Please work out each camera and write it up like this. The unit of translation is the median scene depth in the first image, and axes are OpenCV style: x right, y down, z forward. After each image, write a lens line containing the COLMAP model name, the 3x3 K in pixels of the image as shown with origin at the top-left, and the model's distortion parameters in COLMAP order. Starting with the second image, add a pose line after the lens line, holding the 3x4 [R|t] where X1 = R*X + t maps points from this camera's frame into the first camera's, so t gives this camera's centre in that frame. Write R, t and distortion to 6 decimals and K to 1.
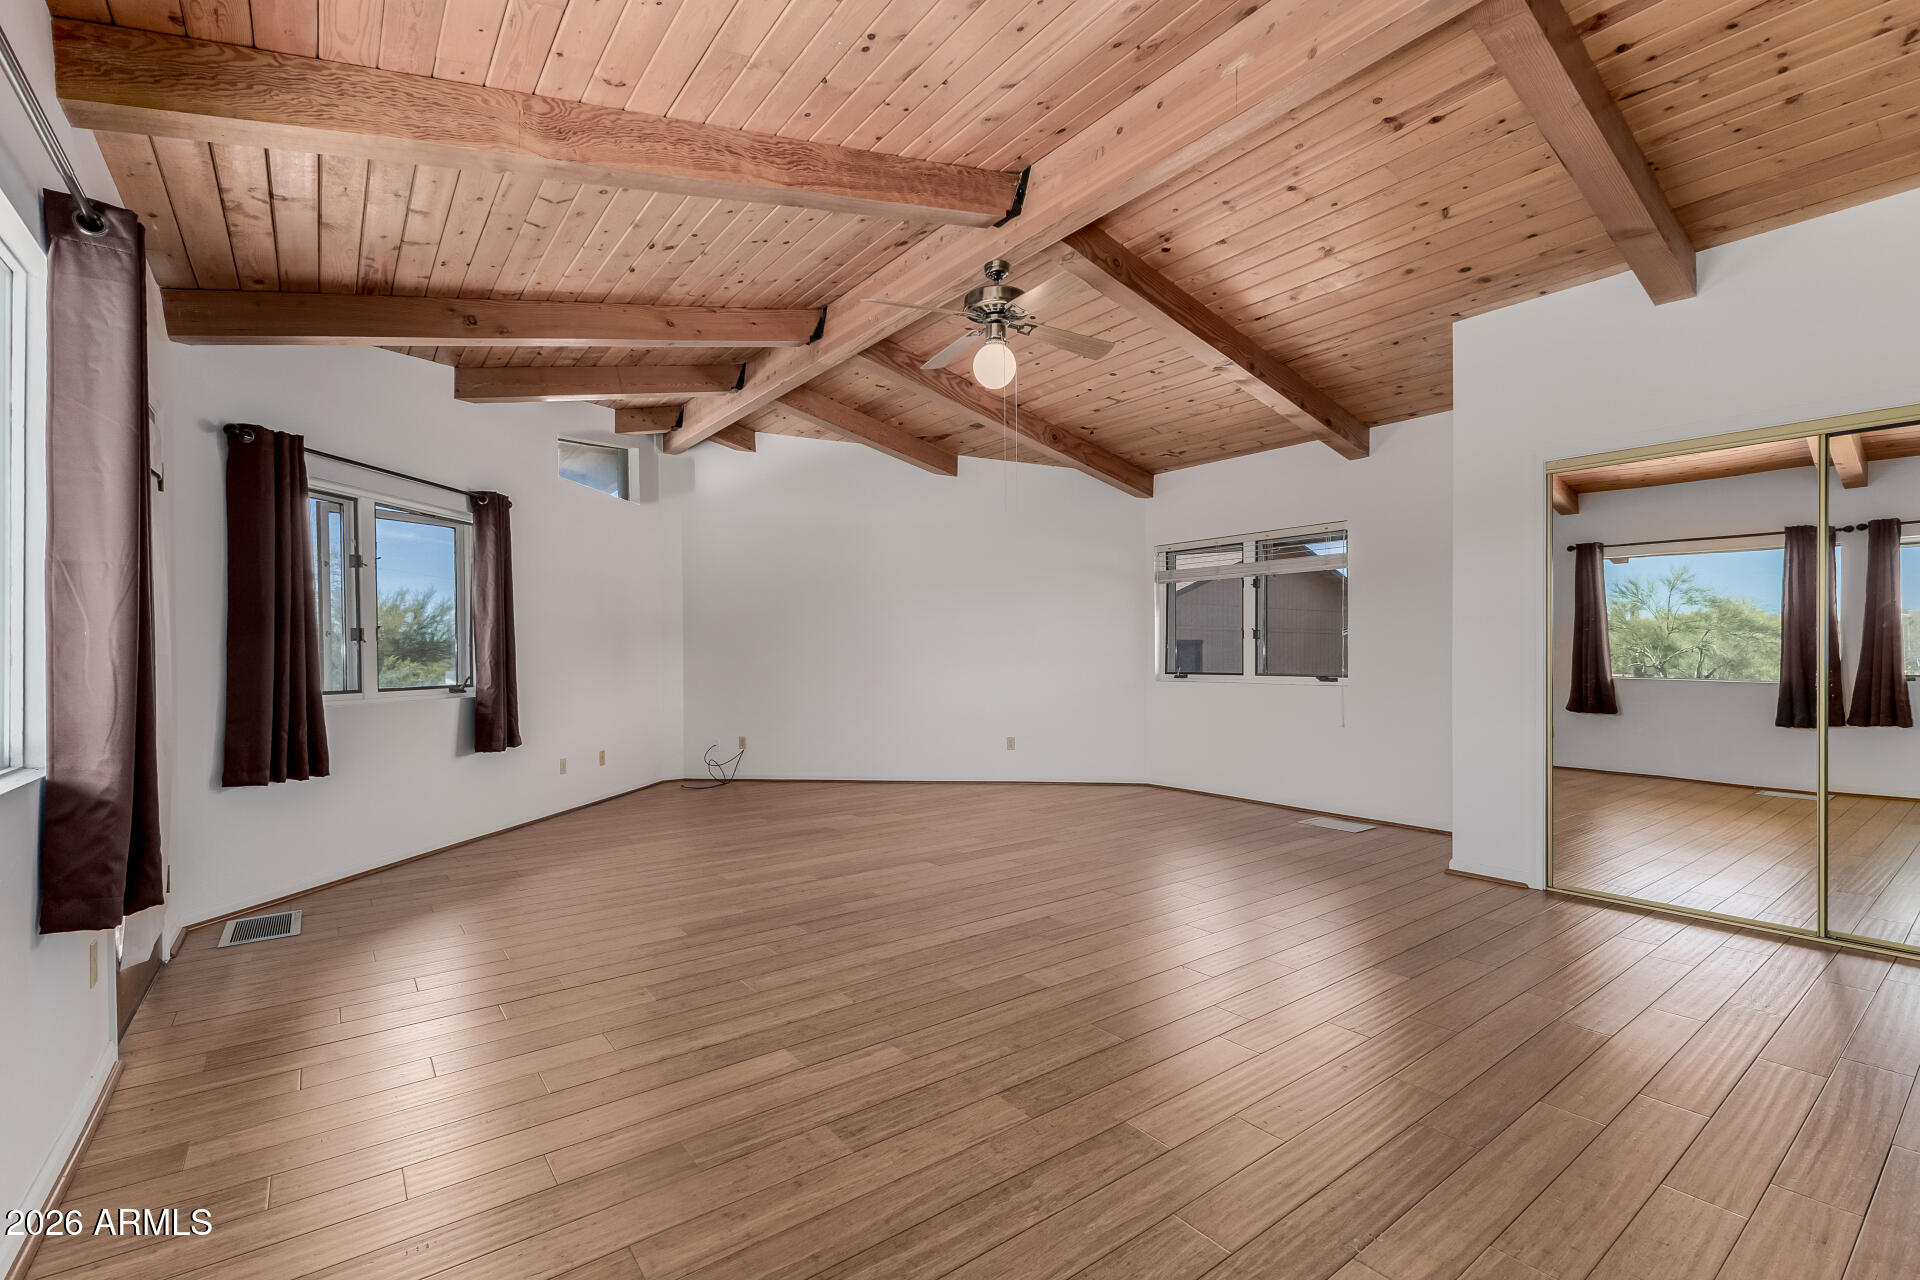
lens RADIAL K [[834.6, 0, 970.8], [0, 834.6, 656.9], [0, 0, 1]] dist [0.006905, -0.003910]
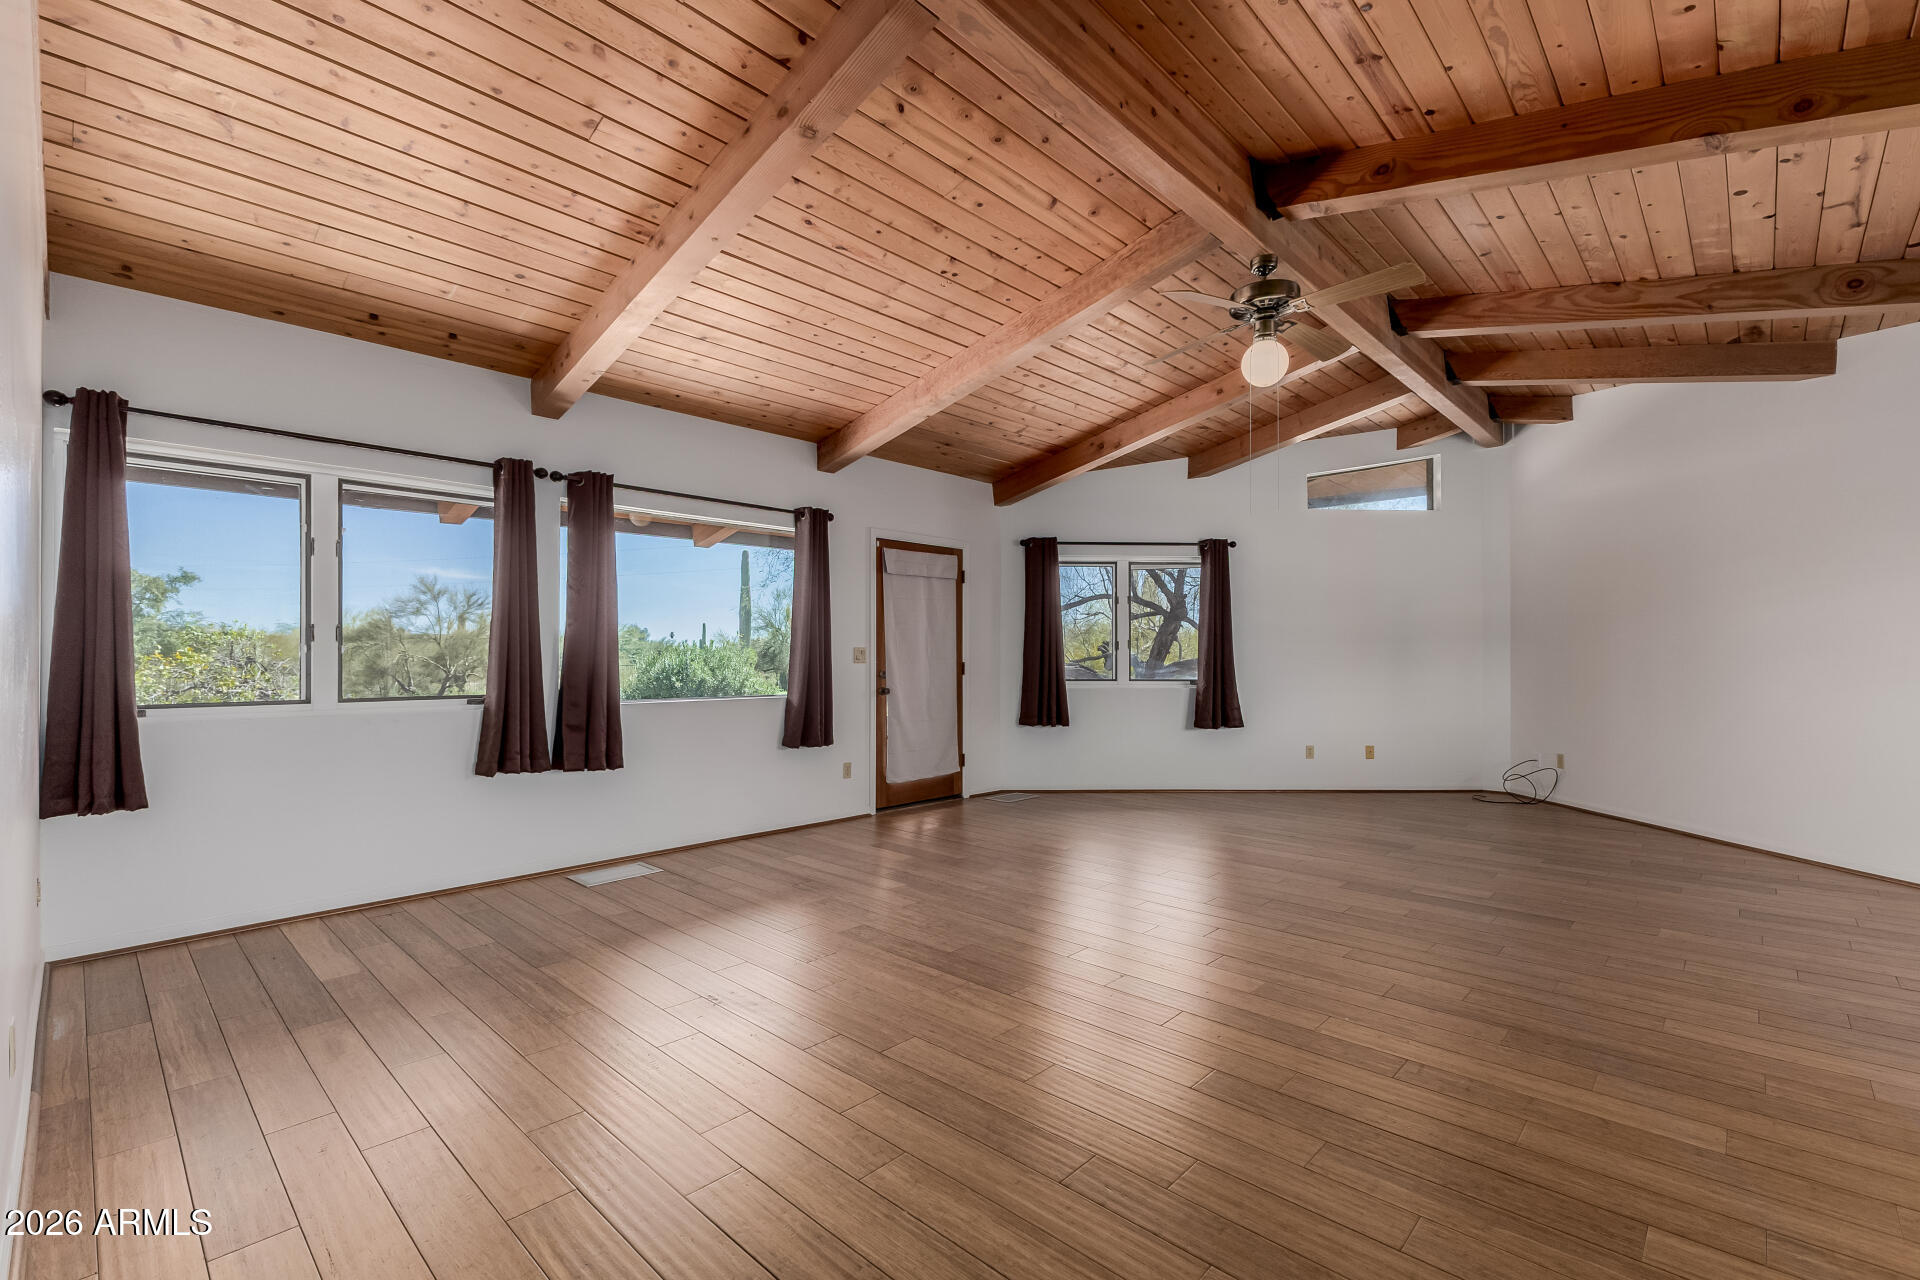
lens RADIAL K [[834.6, 0, 975.6], [0, 834.6, 641.4], [0, 0, 1]] dist [0.006905, -0.003910]
pose [[0.172589, -0.014868, -0.984882, 0.798646], [-0.004085, 0.999867, -0.015810, -0.006351], [0.984985, 0.006752, 0.172505, 0.434039]]
